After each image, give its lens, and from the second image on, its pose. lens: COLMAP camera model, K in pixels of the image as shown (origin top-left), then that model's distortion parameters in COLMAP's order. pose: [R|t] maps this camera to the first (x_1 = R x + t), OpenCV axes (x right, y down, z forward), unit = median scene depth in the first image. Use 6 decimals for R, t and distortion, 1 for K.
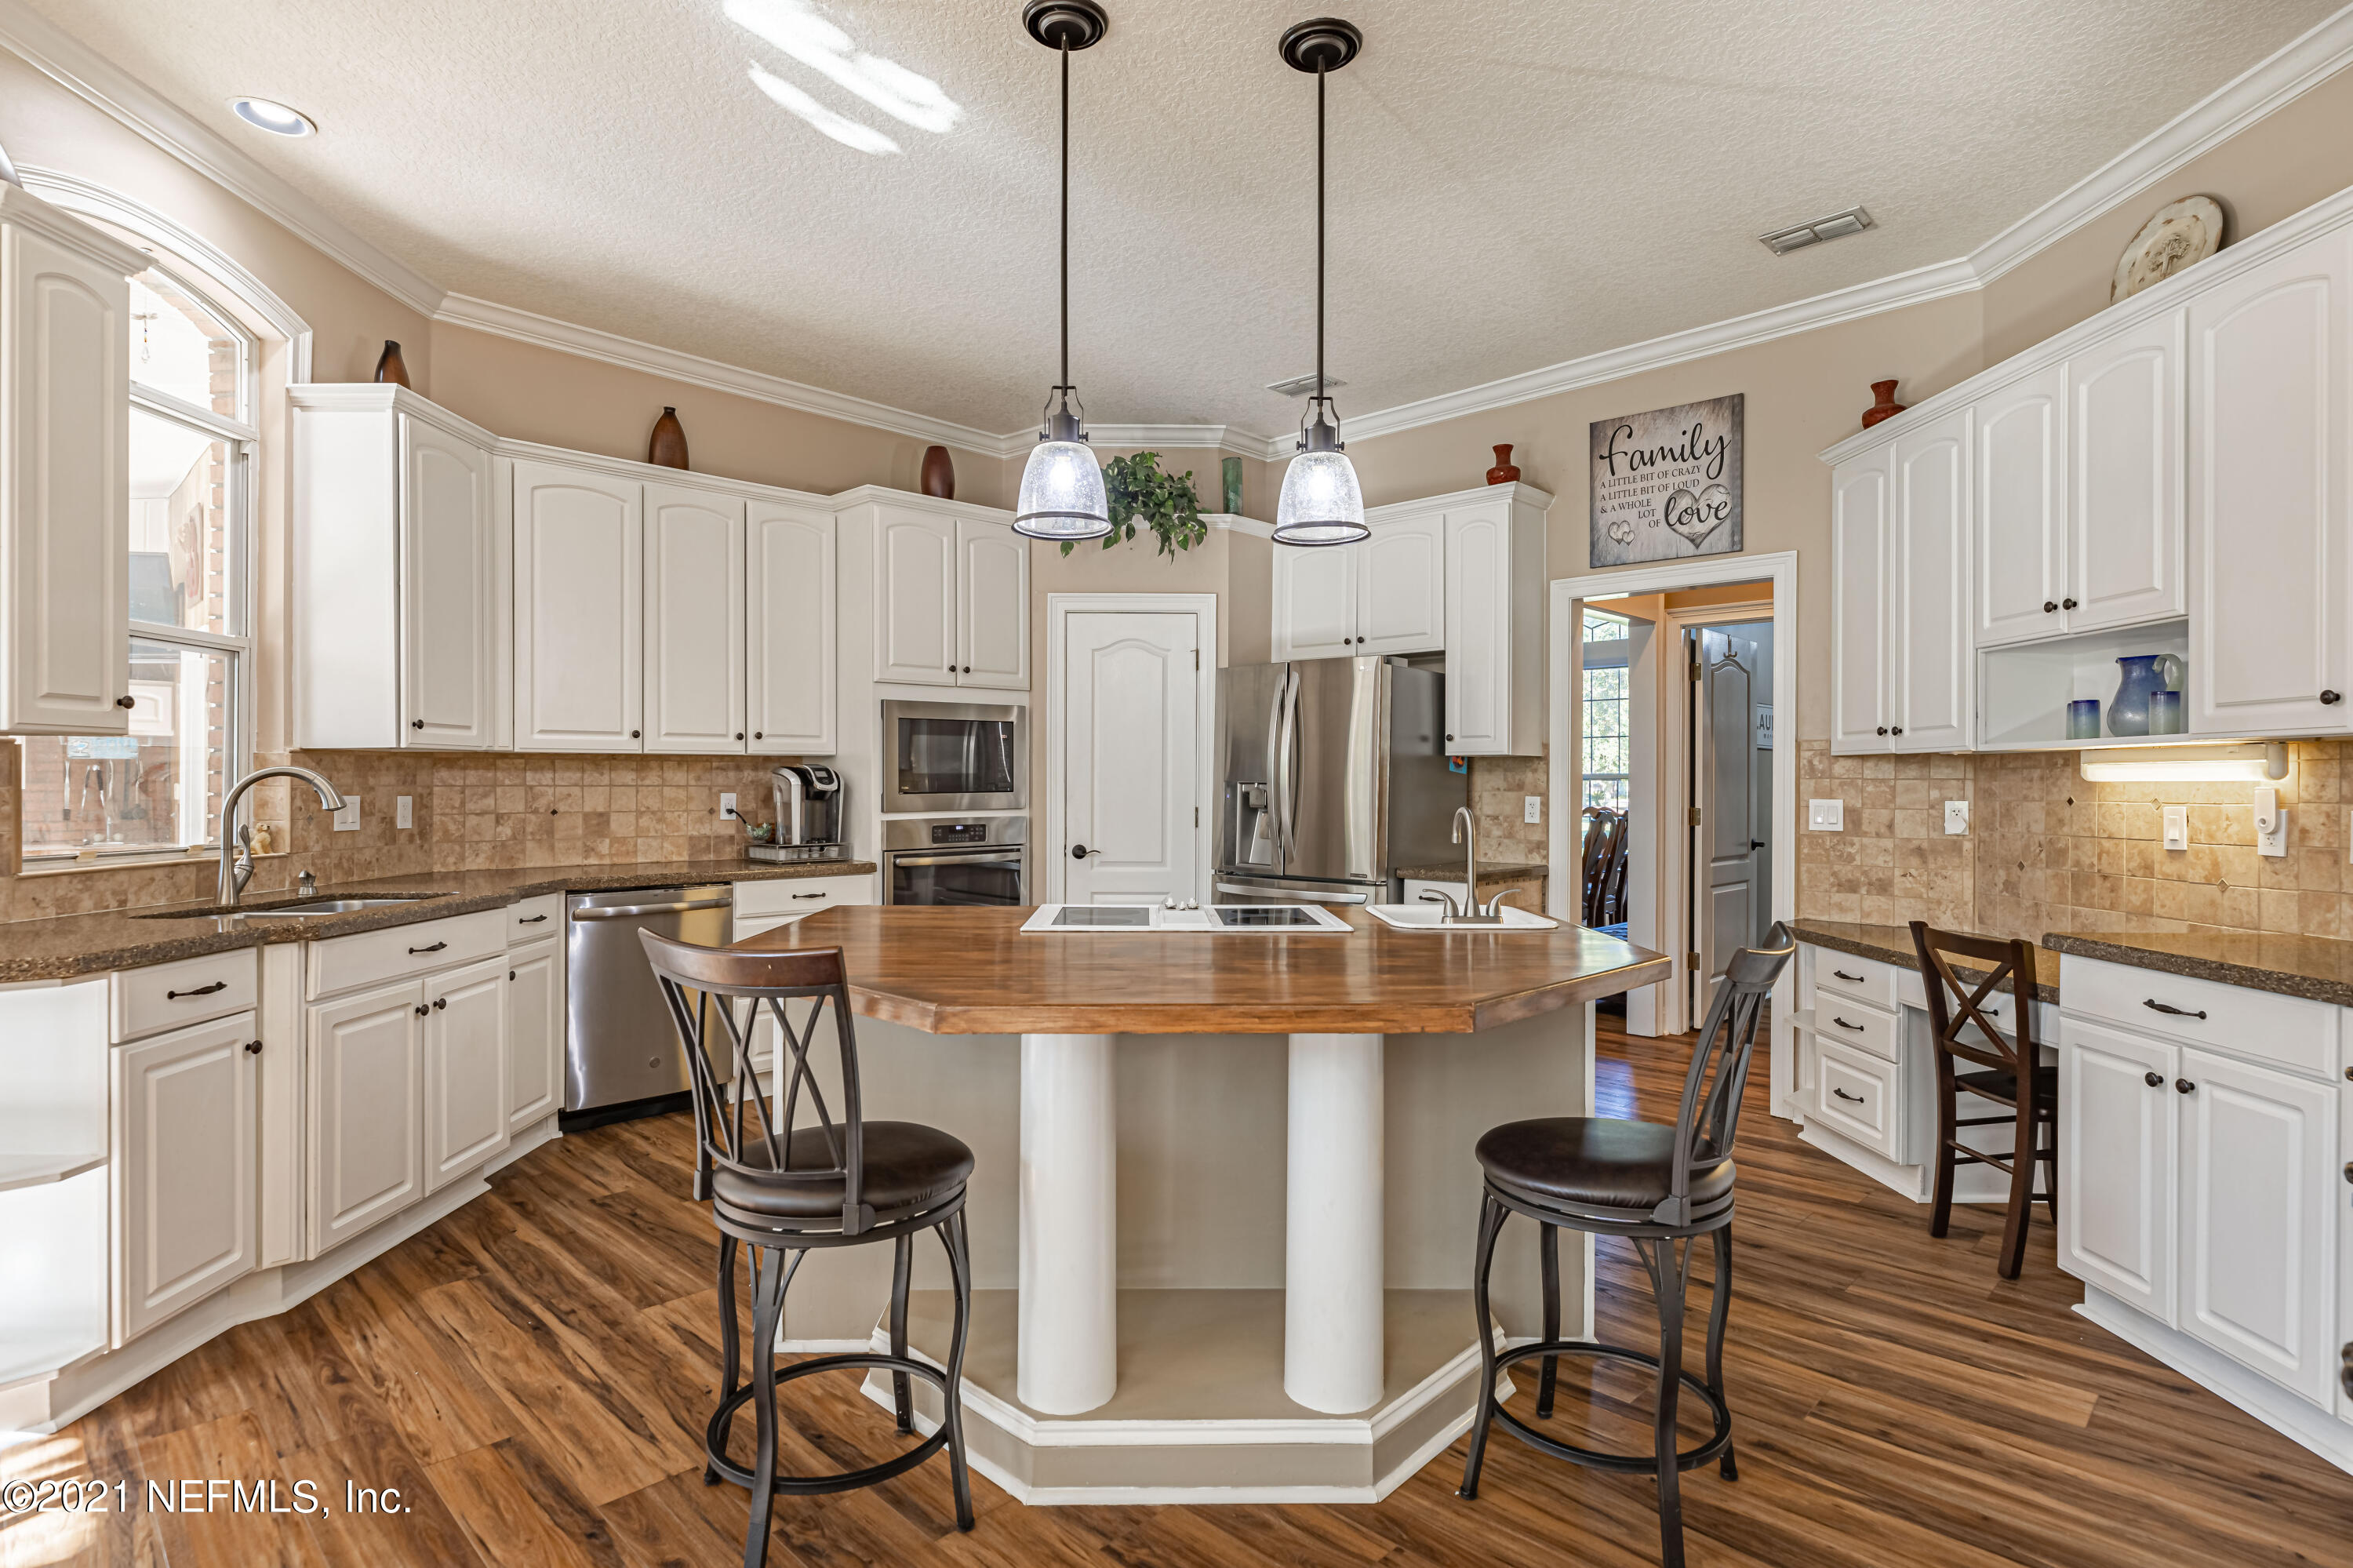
lens RADIAL K [[1211.2, 0, 1190.2], [0, 1211.2, 771.8], [0, 0, 1]] dist [0.000155, -0.000155]
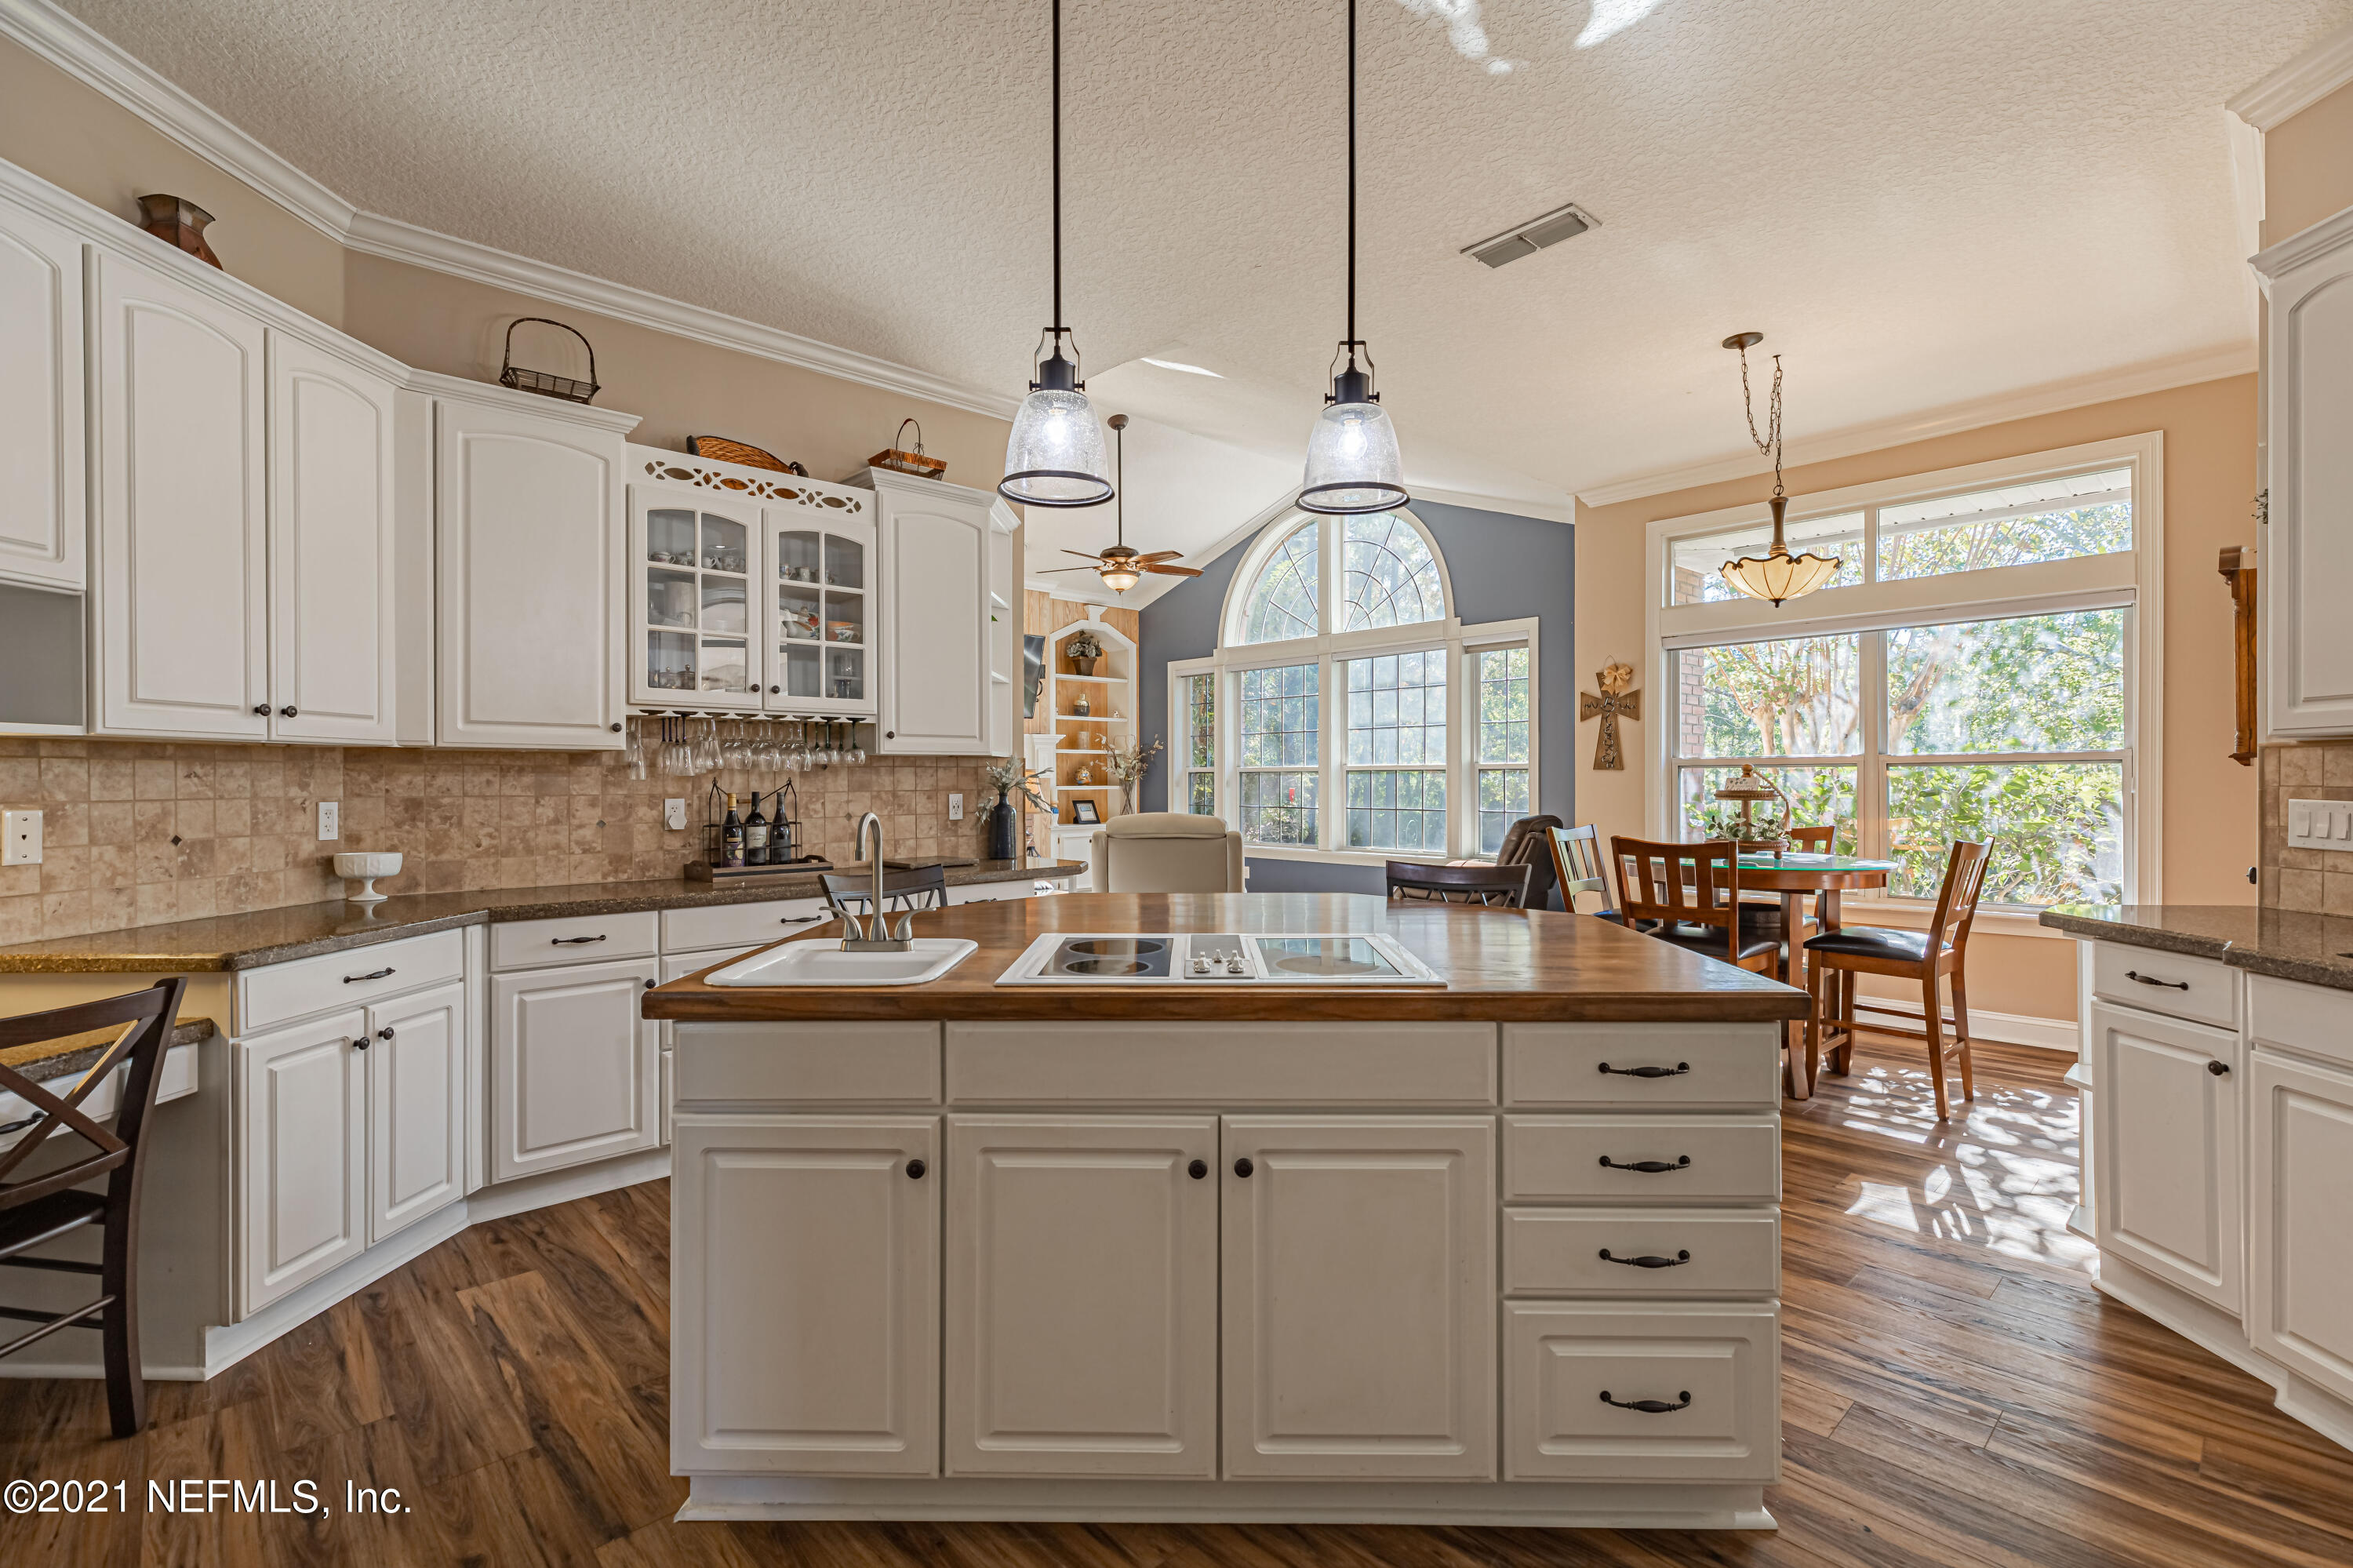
lens RADIAL K [[1054.6, 0, 1173.5], [0, 1054.6, 784.6], [0, 0, 1]] dist [0.002612, -0.000409]
pose [[-0.998364, -0.000737, 0.057177, -0.011754], [-0.000997, 0.999989, -0.004522, 0.009422], [-0.057173, -0.004572, -0.998354, 1.176079]]
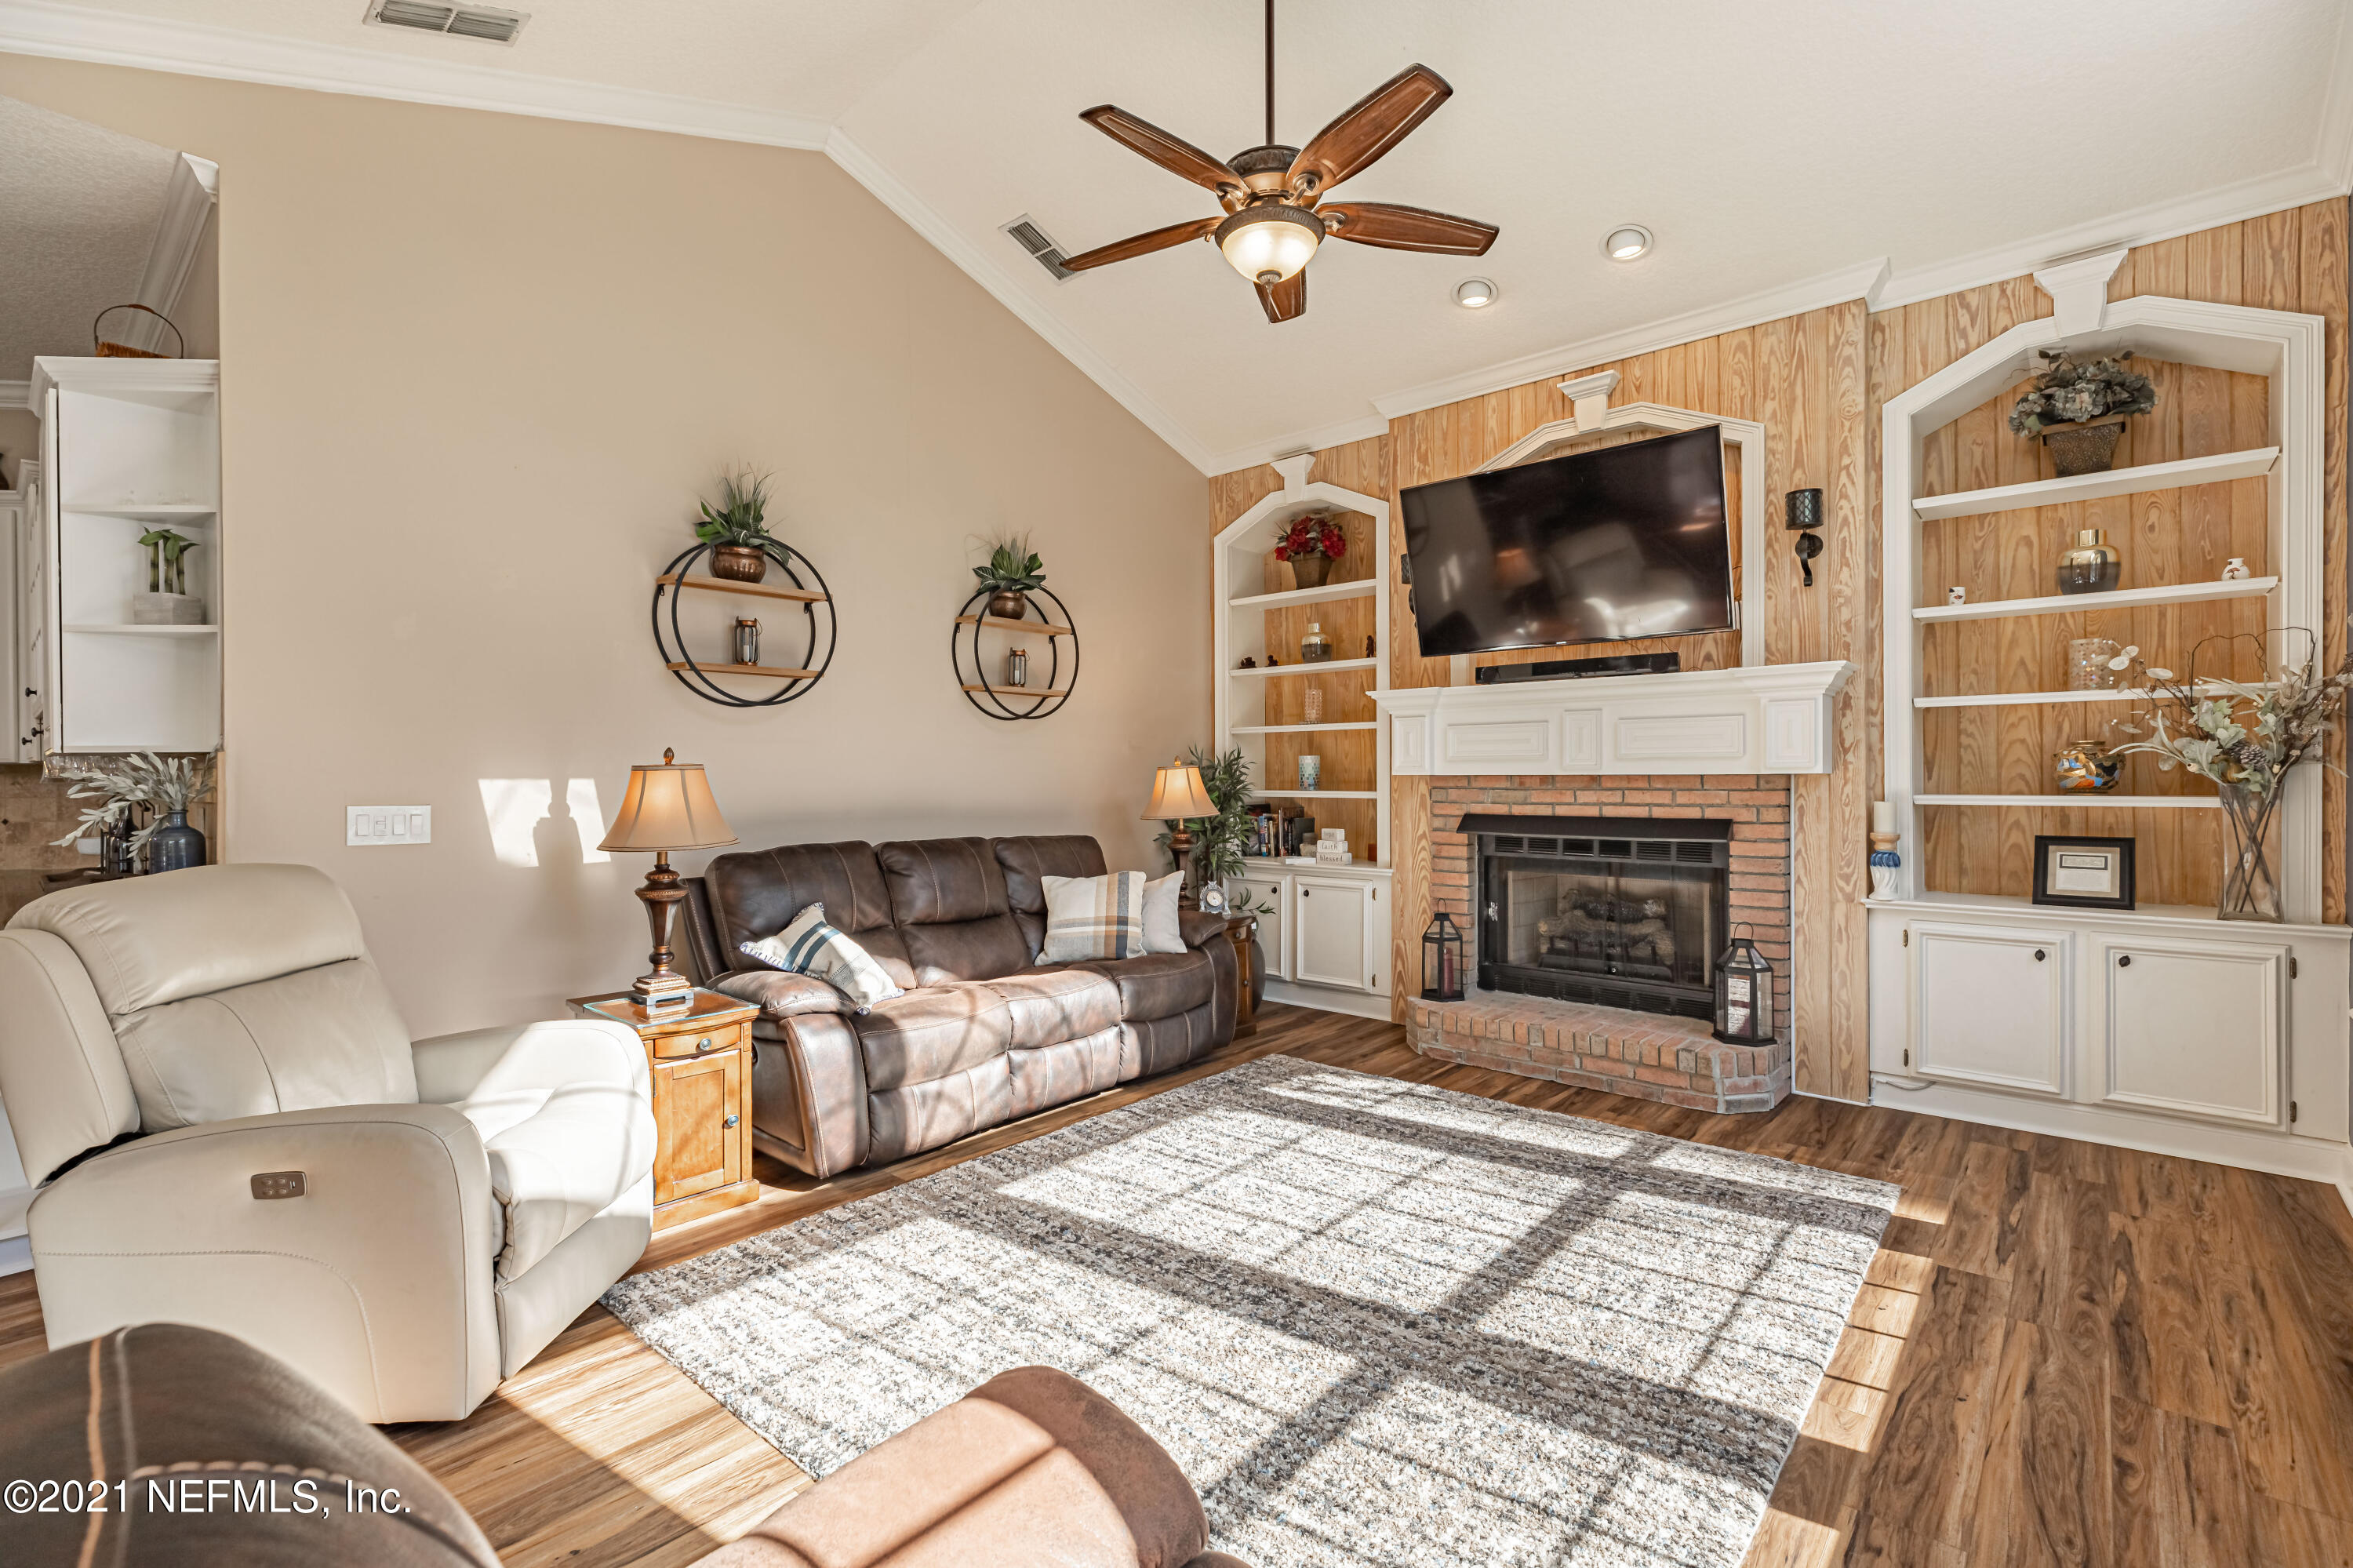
lens RADIAL K [[1054.6, 0, 1179.7], [0, 1054.6, 774.1], [0, 0, 1]] dist [0.002612, -0.000409]
pose [[-0.046211, -0.000280, 0.998932, -0.507657], [-0.004341, 0.999991, 0.000080, -0.013100], [-0.998922, -0.004332, -0.046212, -0.582212]]
